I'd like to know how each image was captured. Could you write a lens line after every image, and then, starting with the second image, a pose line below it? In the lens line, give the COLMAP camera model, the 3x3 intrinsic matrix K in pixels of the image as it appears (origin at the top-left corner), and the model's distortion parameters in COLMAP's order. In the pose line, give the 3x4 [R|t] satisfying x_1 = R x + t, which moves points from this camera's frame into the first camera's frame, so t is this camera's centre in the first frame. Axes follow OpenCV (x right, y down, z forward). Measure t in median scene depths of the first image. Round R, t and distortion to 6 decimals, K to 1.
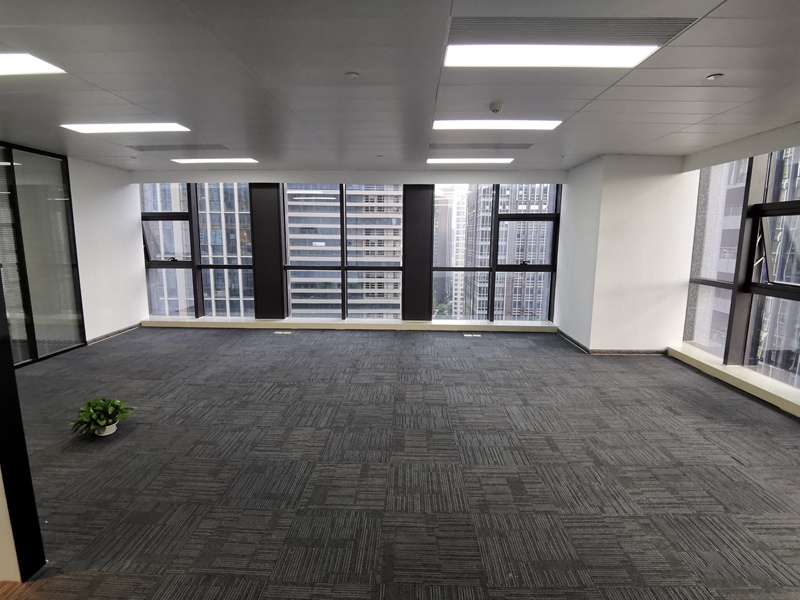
lens RADIAL K [[403.9, 0, 398.1], [0, 403.9, 295.1], [0, 0, 1]] dist [-0.024745, 0.000437]
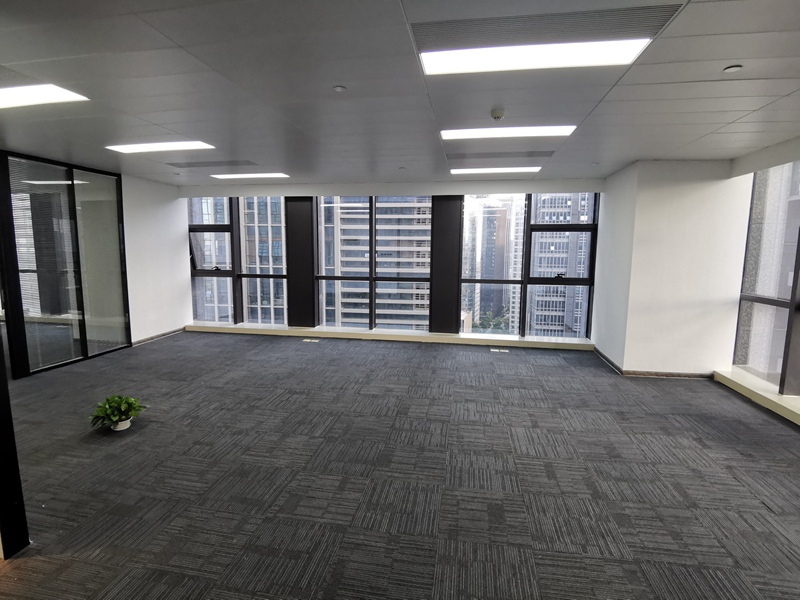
lens RADIAL K [[403.9, 0, 398.0], [0, 403.9, 294.8], [0, 0, 1]] dist [-0.024745, 0.000437]
pose [[0.990099, 0.018322, -0.139170, 0.115149], [-0.022365, 0.999370, -0.027548, -0.000949], [0.138578, 0.030388, 0.989885, 0.018264]]
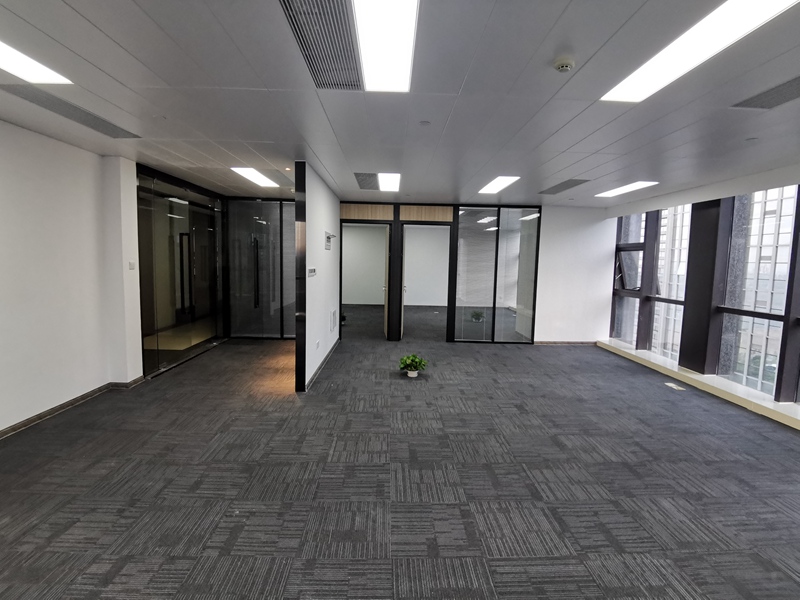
lens RADIAL K [[403.9, 0, 404.4], [0, 403.9, 296.9], [0, 0, 1]] dist [-0.024745, 0.000437]
pose [[0.074182, 0.092604, -0.992936, 0.683250], [-0.176720, 0.981142, 0.078301, -0.077599], [0.981462, 0.169663, 0.089149, 0.576663]]
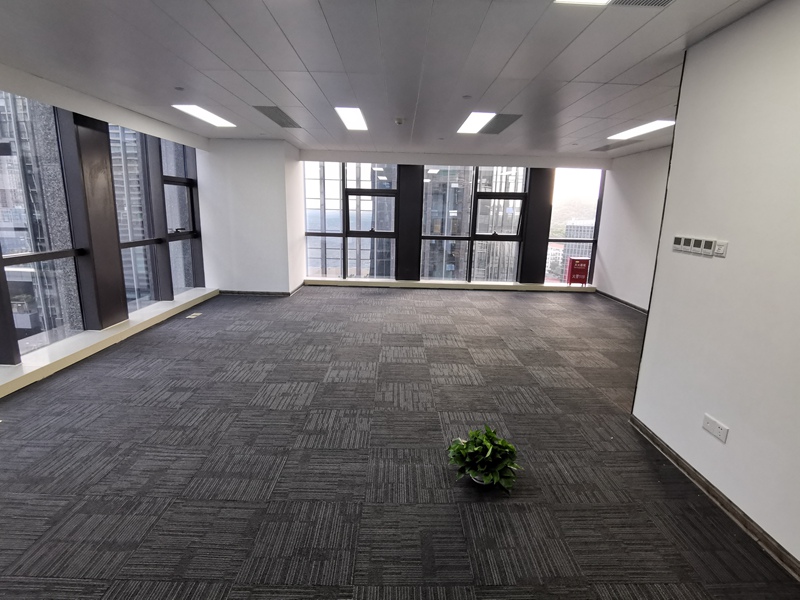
lens RADIAL K [[403.9, 0, 398.9], [0, 403.9, 304.1], [0, 0, 1]] dist [-0.024745, 0.000437]
pose [[-0.039242, -0.231567, 0.972027, -1.046996], [0.128372, 0.963547, 0.234729, -0.118398], [-0.990949, 0.133992, -0.008085, 0.845917]]
